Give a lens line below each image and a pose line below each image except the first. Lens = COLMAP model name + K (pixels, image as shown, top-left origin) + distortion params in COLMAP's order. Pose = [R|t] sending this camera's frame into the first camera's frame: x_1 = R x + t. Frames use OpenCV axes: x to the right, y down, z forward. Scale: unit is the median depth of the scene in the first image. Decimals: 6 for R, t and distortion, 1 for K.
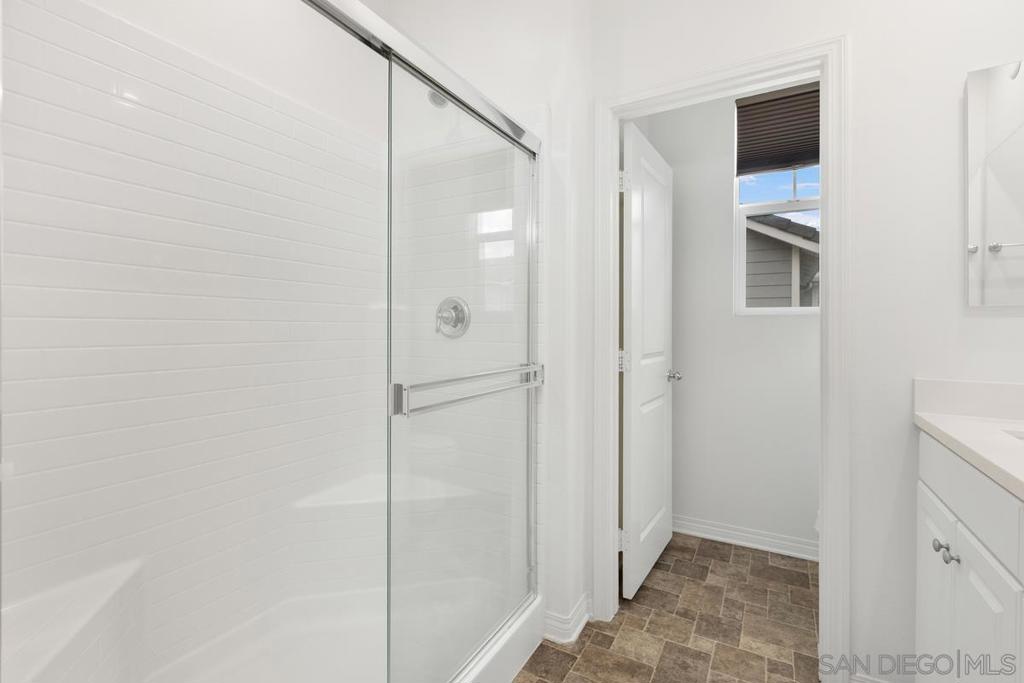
lens RADIAL K [[470.6, 0, 511.5], [0, 470.6, 333.2], [0, 0, 1]] dist [-0.000349, -0.000430]
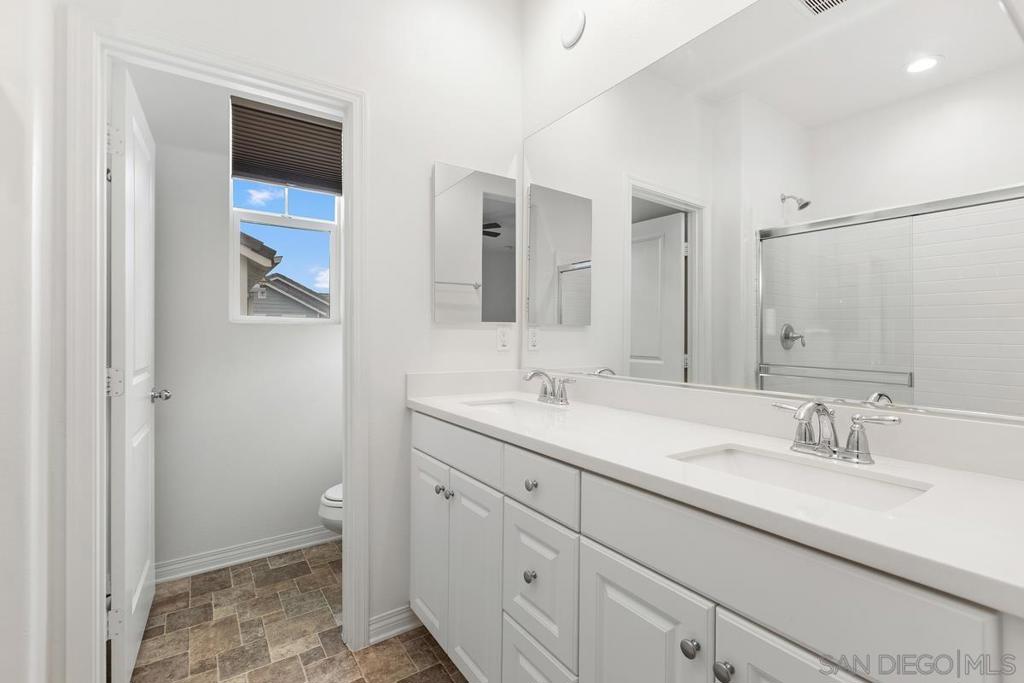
lens RADIAL K [[459.1, 0, 512.0], [0, 459.1, 341.5], [0, 0, 1]] dist [0.010787, 0.000027]
pose [[0.437041, -0.011692, 0.899365, -0.128375], [0.012305, 0.999900, 0.007020, -0.001519], [-0.899357, 0.007998, 0.437141, 0.098853]]
